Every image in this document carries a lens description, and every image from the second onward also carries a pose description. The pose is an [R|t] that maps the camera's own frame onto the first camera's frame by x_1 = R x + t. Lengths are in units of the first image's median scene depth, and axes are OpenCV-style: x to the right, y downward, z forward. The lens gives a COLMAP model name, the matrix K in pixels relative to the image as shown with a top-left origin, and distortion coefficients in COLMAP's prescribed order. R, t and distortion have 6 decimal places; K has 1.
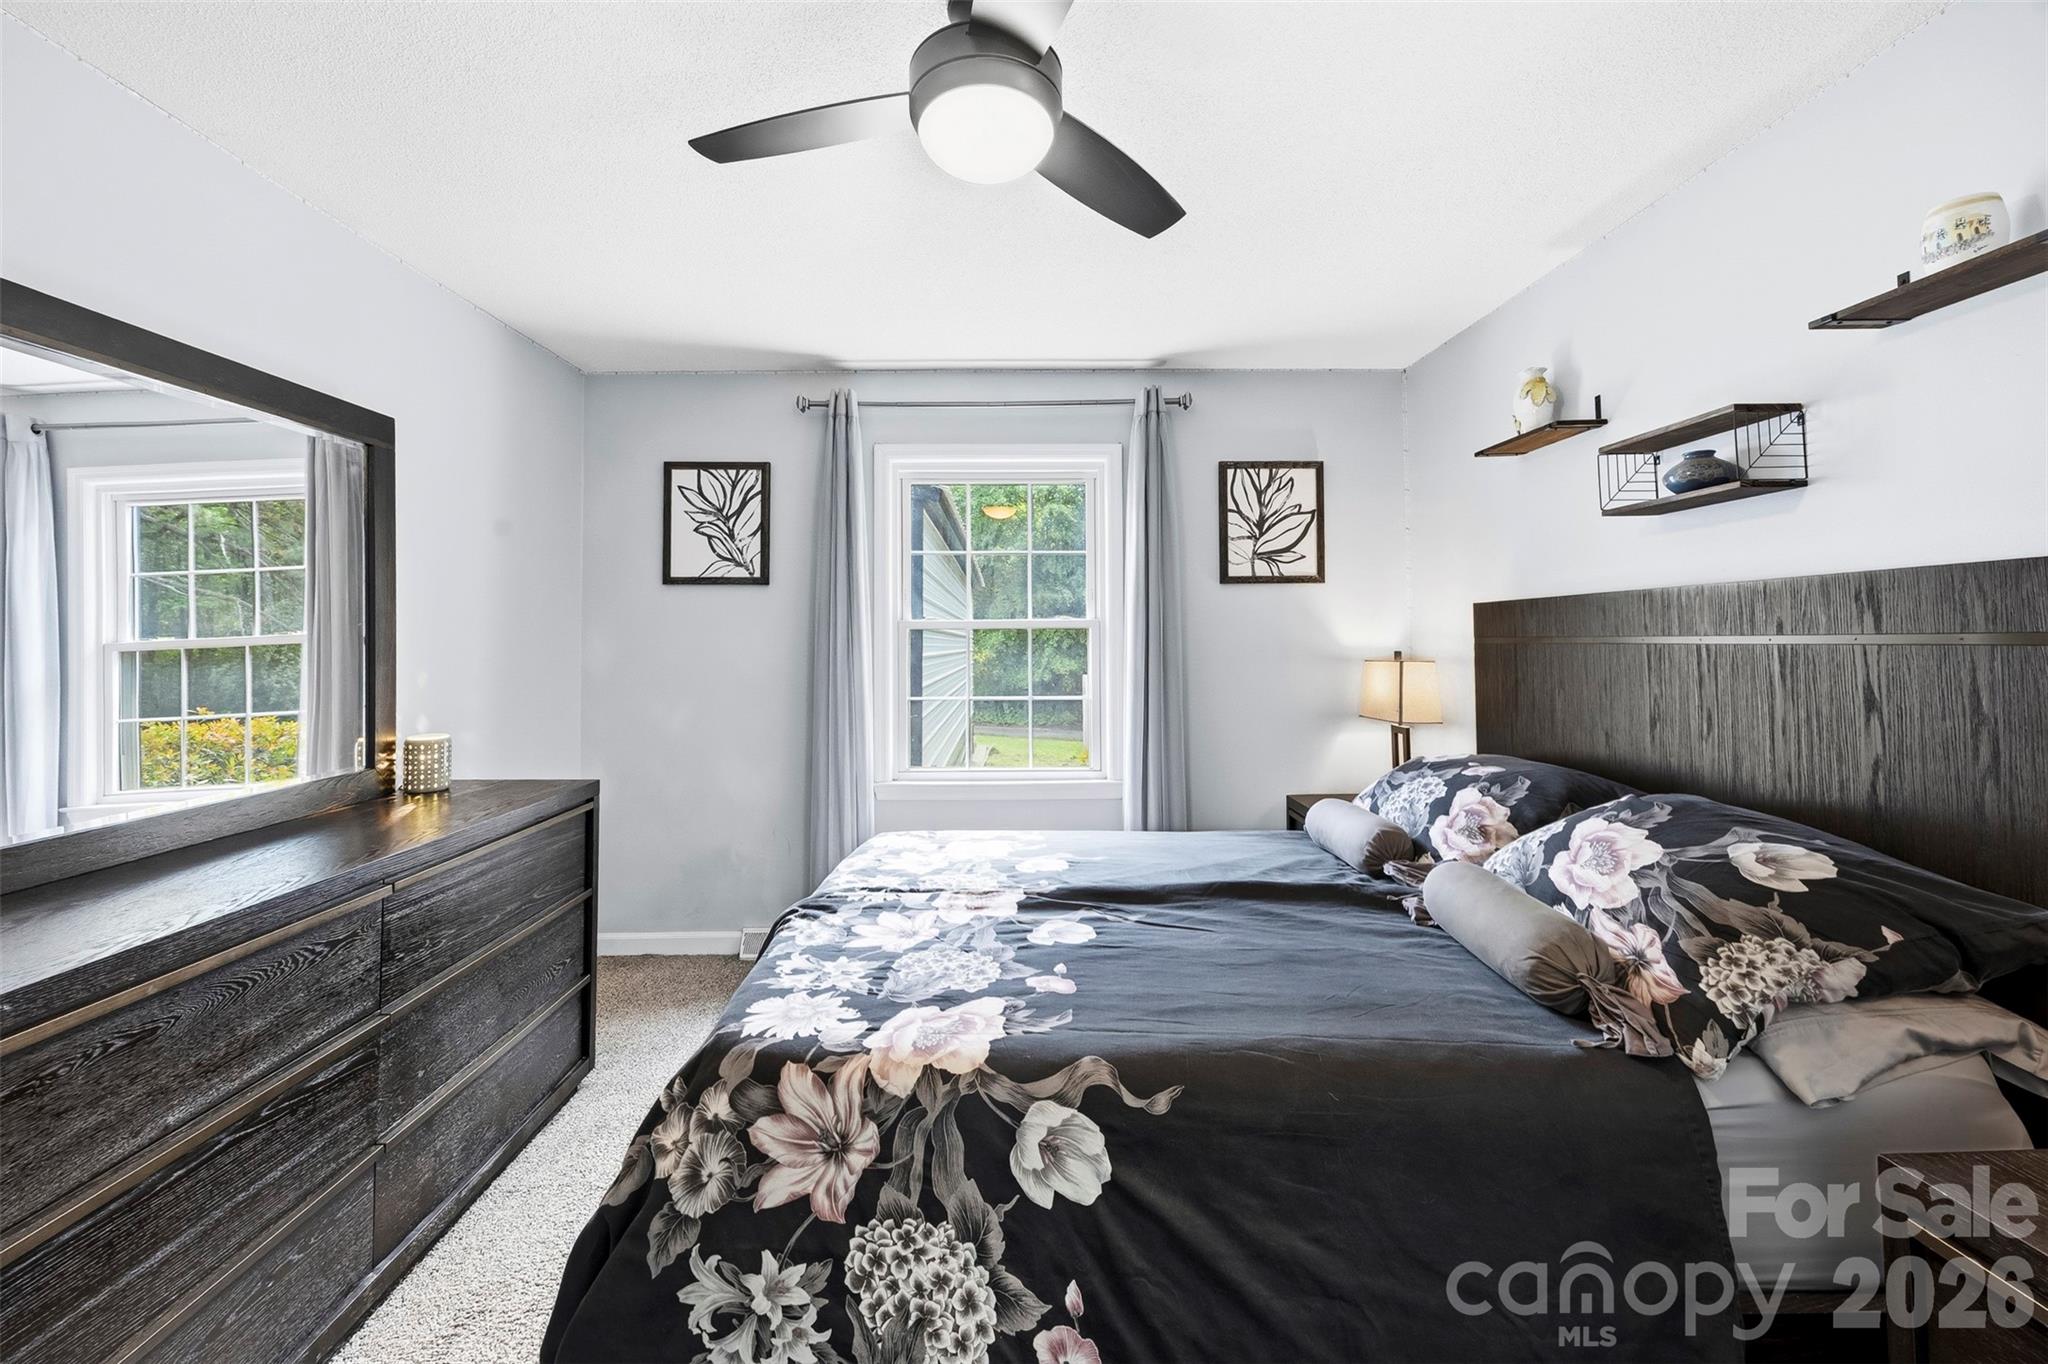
lens RADIAL K [[820.4, 0, 1020.1], [0, 820.4, 610.3], [0, 0, 1]] dist [0.001364, 0.000291]
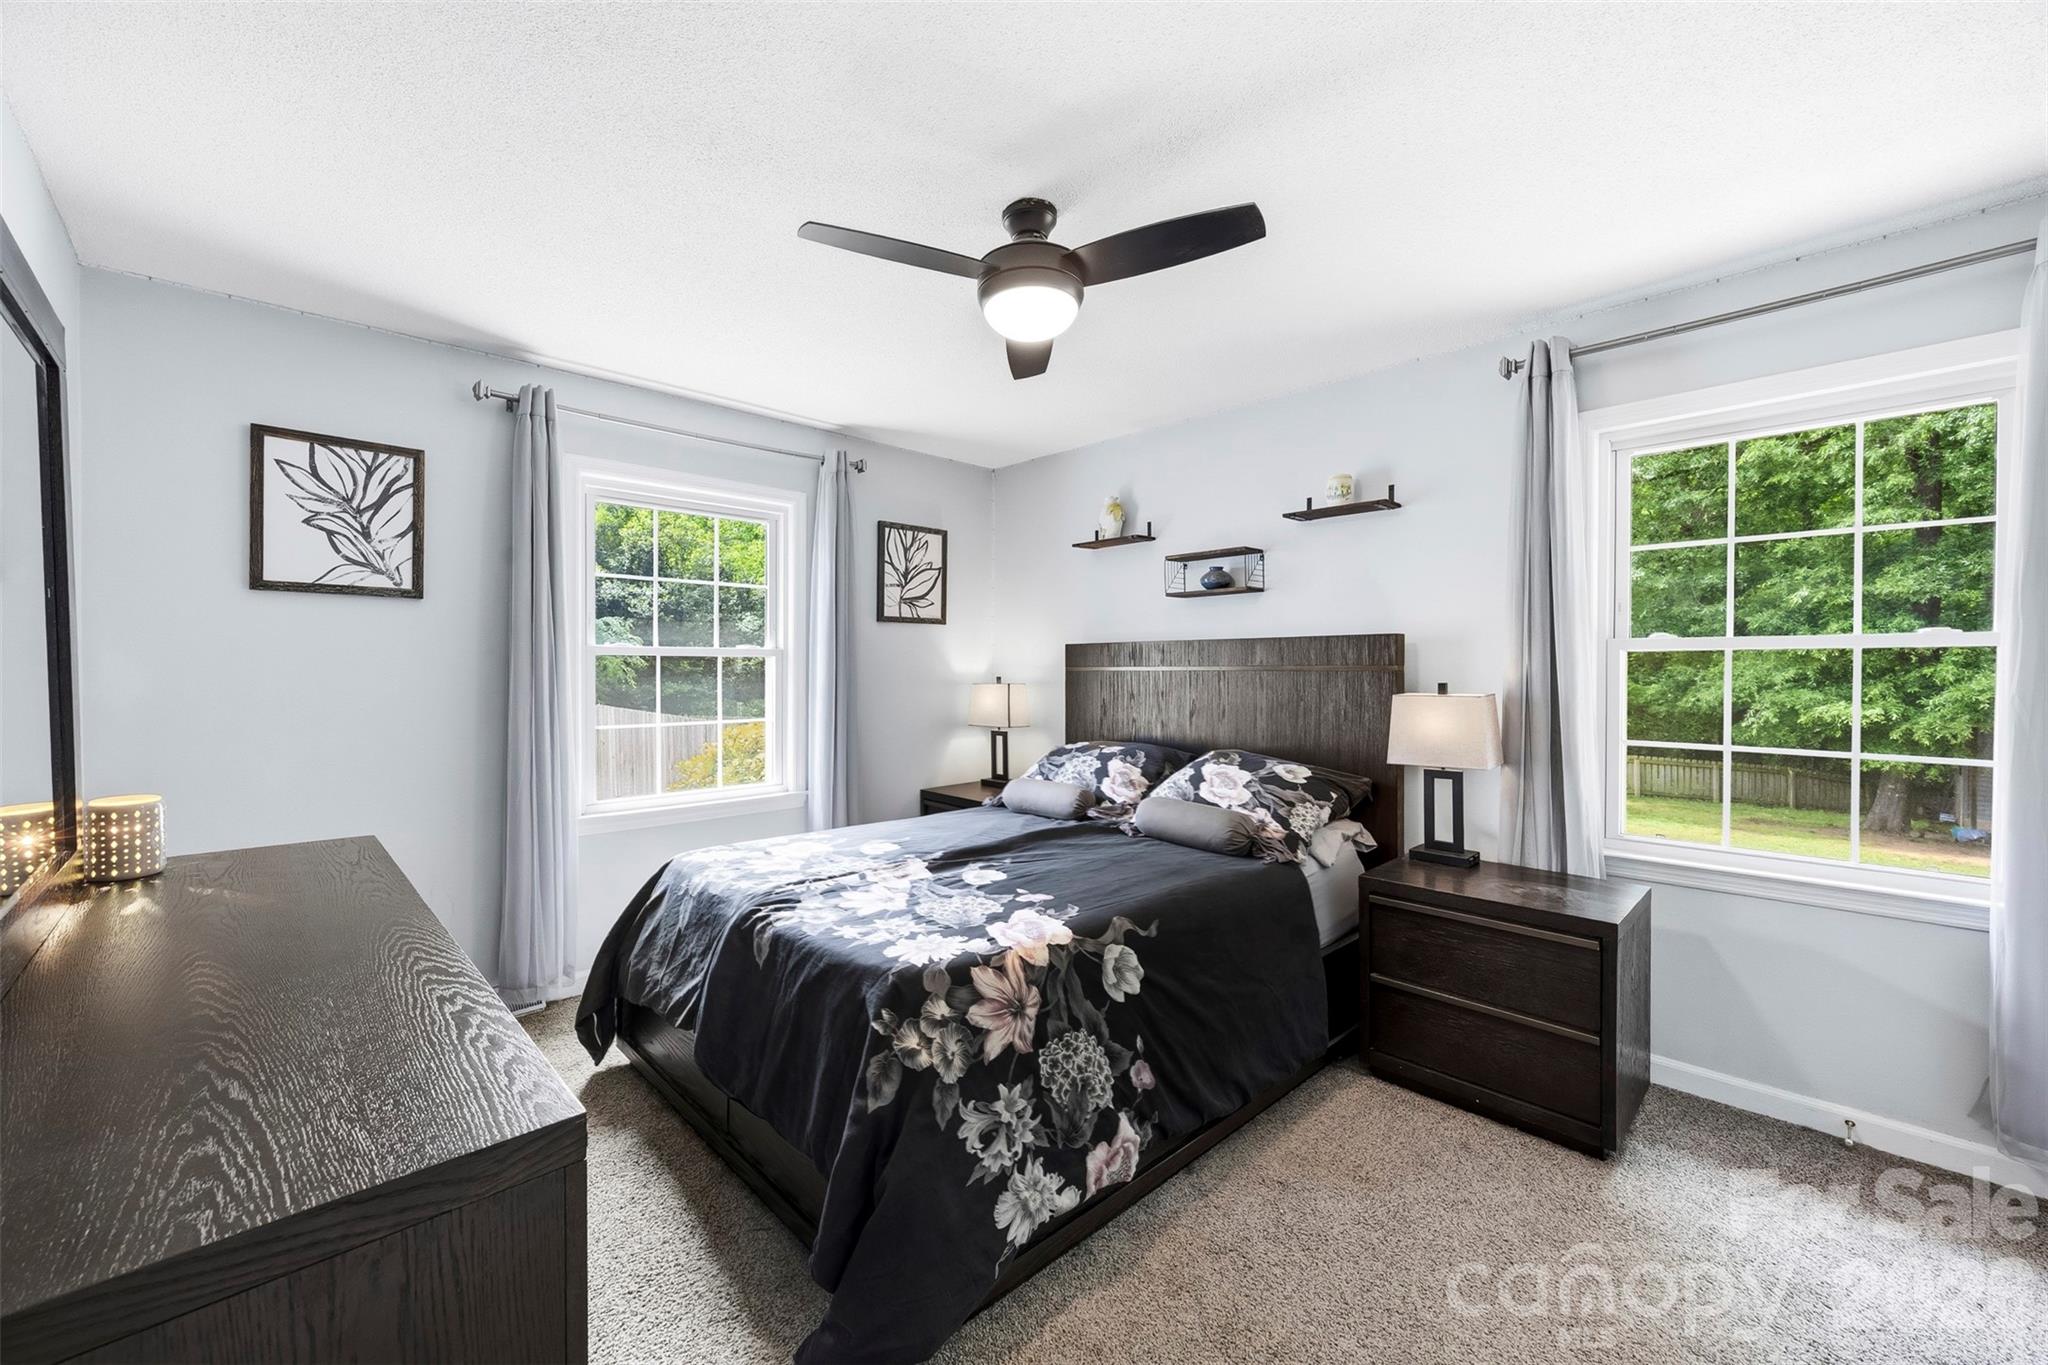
lens RADIAL K [[799.6, 0, 1024.8], [0, 799.6, 673.5], [0, 0, 1]] dist [-0.001901, -0.000625]
pose [[0.724370, 0.000305, 0.689412, -0.974282], [-0.028112, 0.999181, 0.029096, 0.008484], [-0.688838, -0.040457, 0.723785, -0.019298]]
